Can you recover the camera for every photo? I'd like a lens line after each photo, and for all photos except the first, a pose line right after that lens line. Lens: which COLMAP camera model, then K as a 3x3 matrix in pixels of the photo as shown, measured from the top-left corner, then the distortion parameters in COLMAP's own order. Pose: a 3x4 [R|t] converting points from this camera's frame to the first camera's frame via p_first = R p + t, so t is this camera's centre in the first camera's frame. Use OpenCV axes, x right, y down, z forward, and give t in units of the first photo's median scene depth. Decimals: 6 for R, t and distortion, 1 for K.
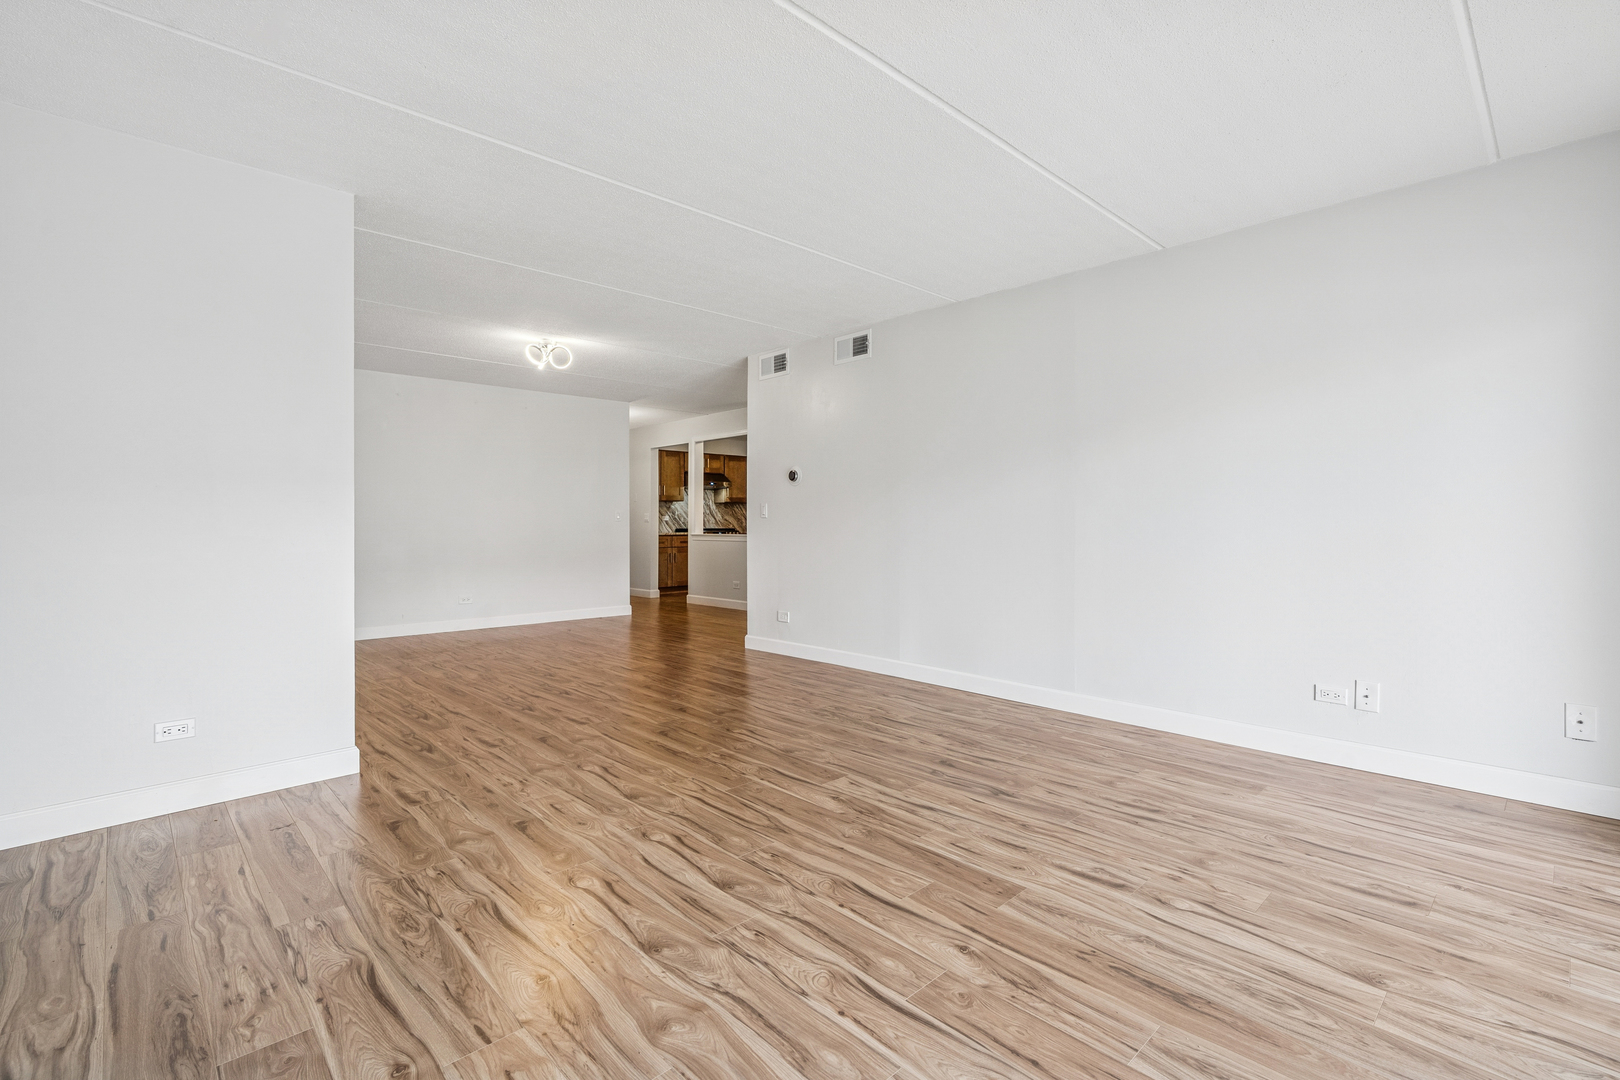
lens RADIAL K [[739.2, 0, 810.3], [0, 739.2, 523.2], [0, 0, 1]] dist [-0.005473, 0.001306]
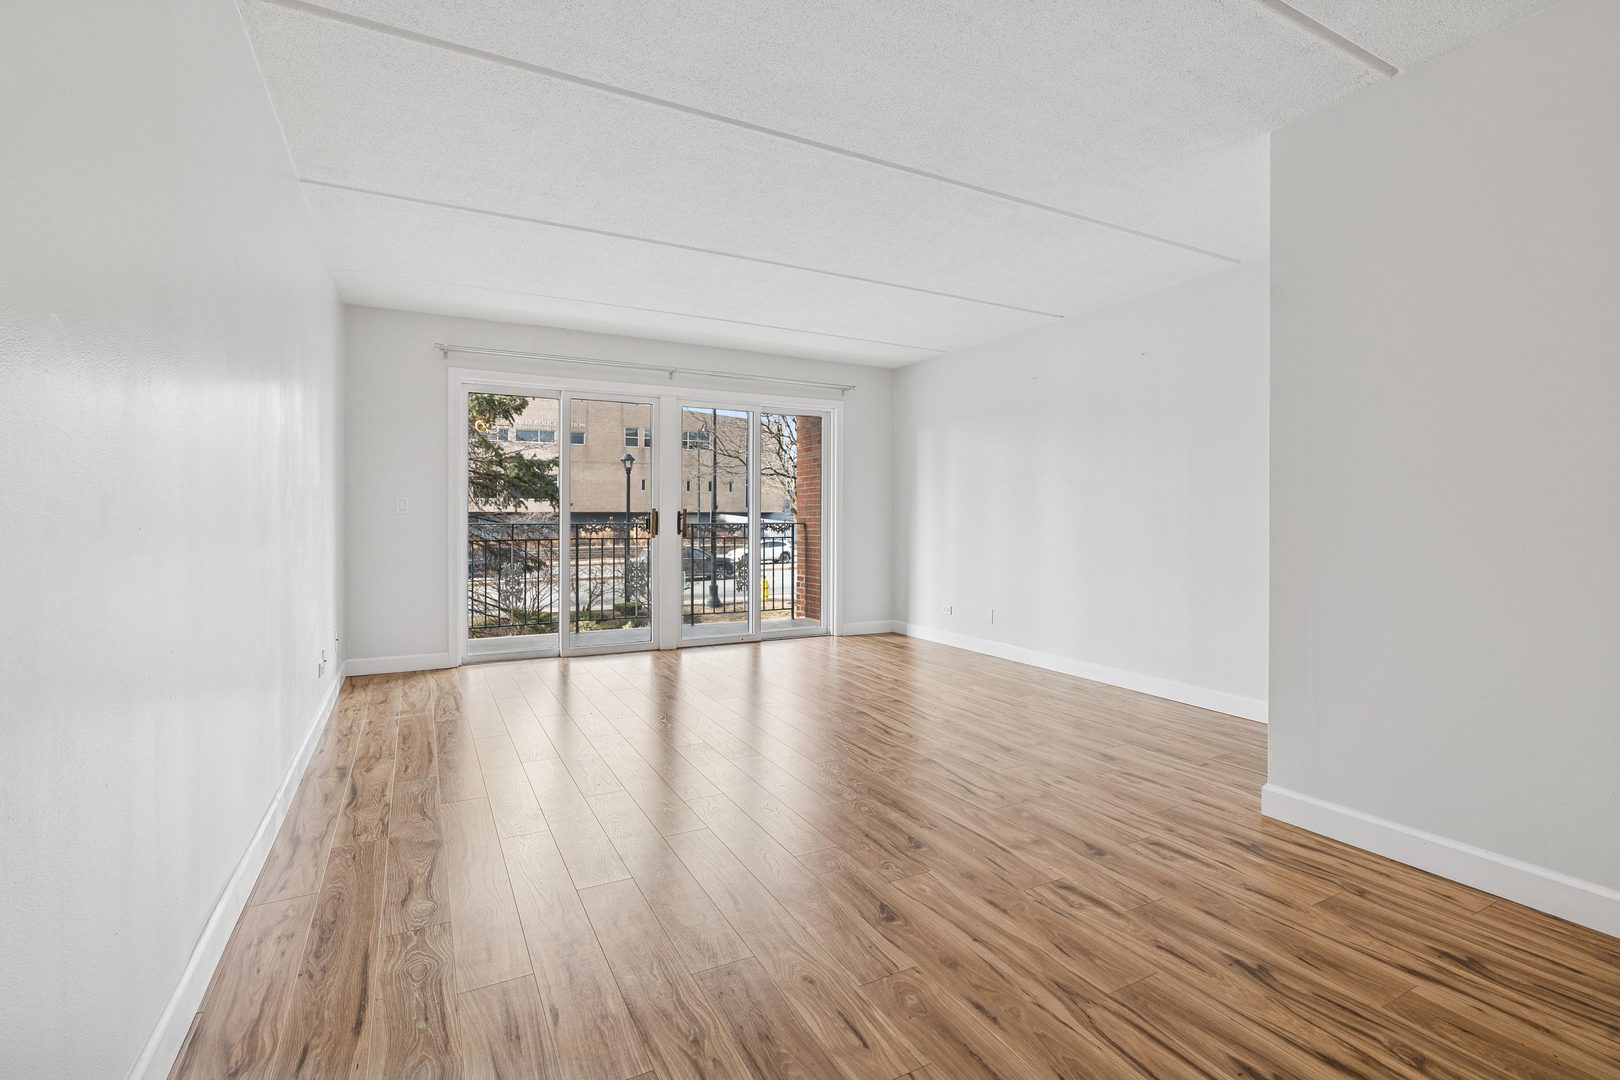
lens RADIAL K [[739.2, 0, 810.3], [0, 739.2, 523.2], [0, 0, 1]] dist [-0.005473, 0.001306]
pose [[-0.964108, -0.003121, 0.265492, -0.388420], [-0.000275, 0.999942, 0.010758, -0.007696], [-0.265510, 0.010299, -0.964053, 2.271521]]
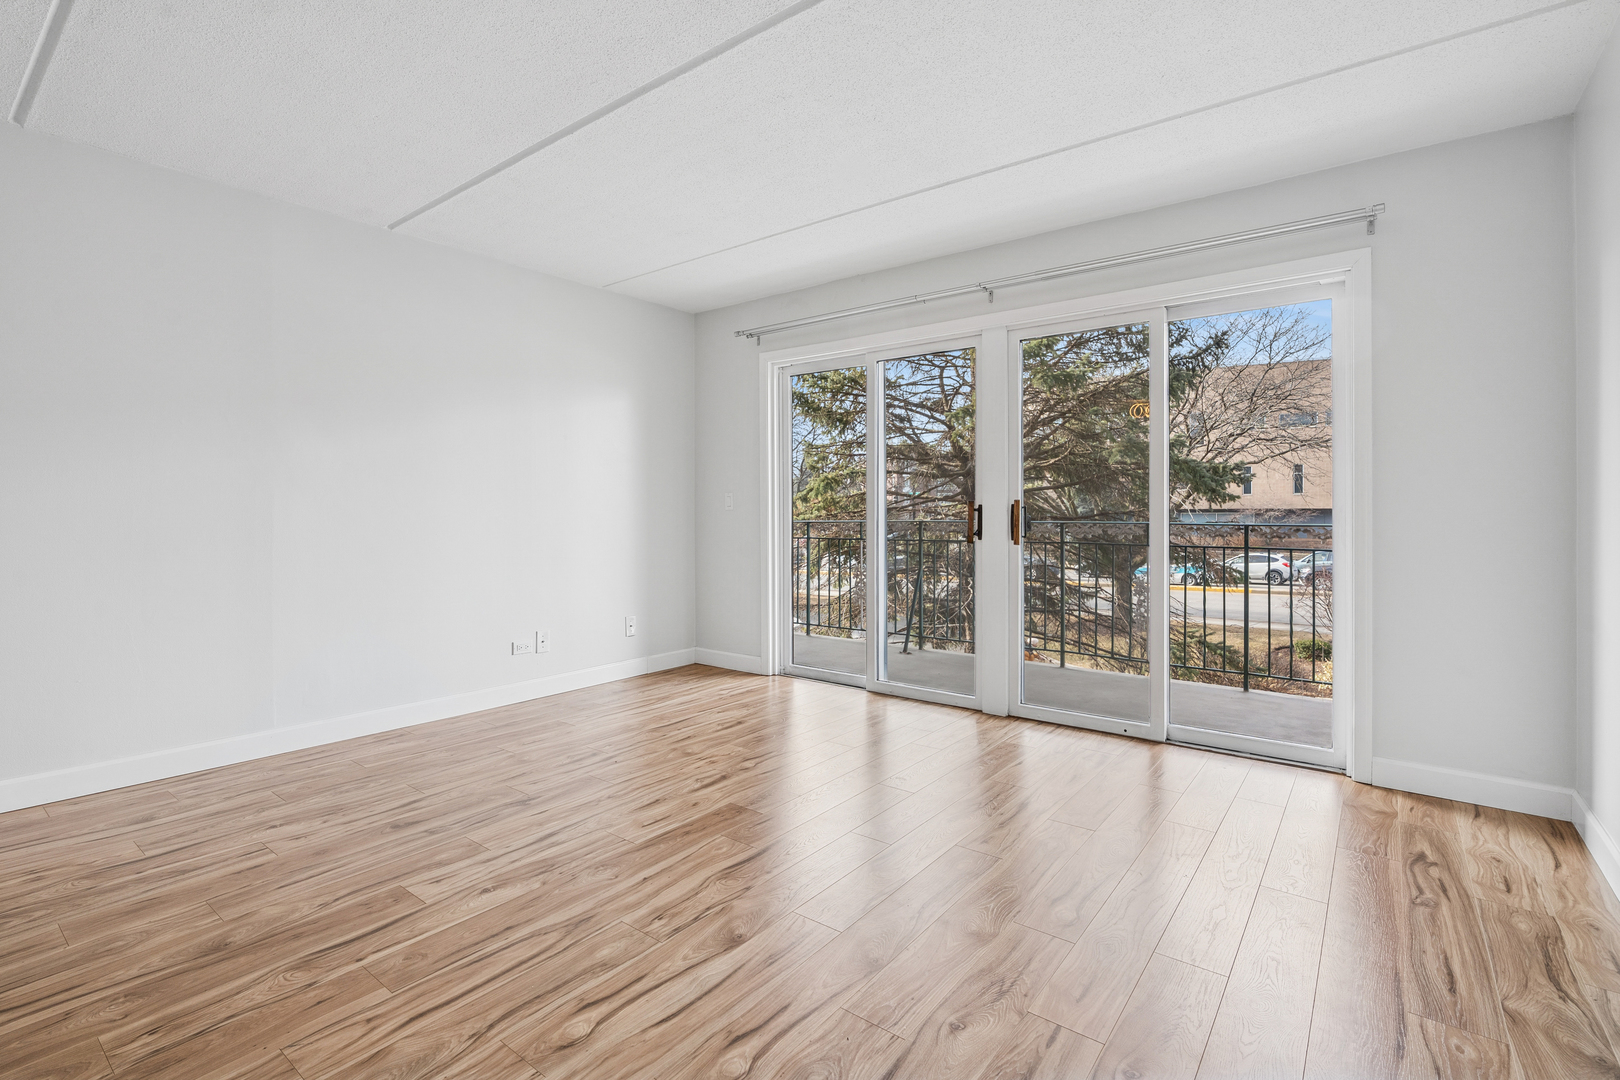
lens RADIAL K [[739.2, 0, 810.3], [0, 739.2, 523.2], [0, 0, 1]] dist [-0.005473, 0.001306]
pose [[-0.148624, -0.013717, 0.988799, -0.773475], [0.000912, 0.999901, 0.014009, -0.003213], [-0.988893, 0.002984, -0.148597, 0.832744]]
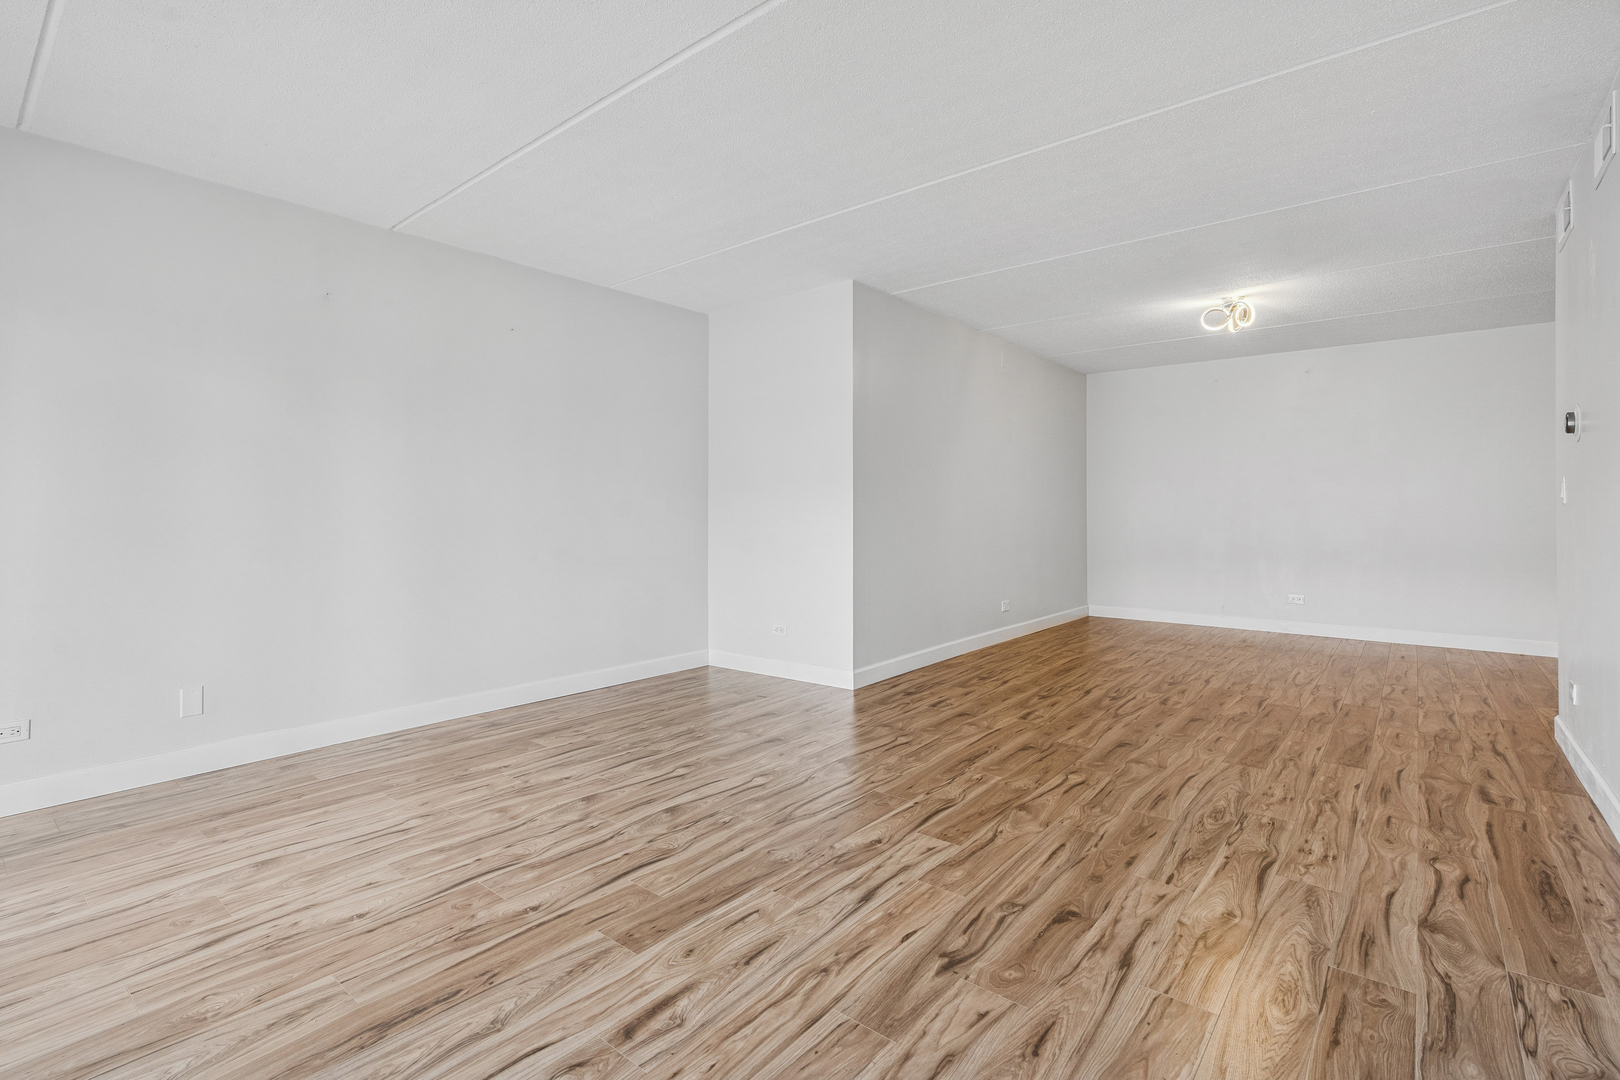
lens RADIAL K [[739.2, 0, 810.3], [0, 739.2, 523.2], [0, 0, 1]] dist [-0.005473, 0.001306]
pose [[0.119180, 0.016650, -0.992733, 0.902858], [0.001182, 0.999856, 0.016911, -0.006256], [0.992872, -0.003189, 0.119143, 0.869679]]
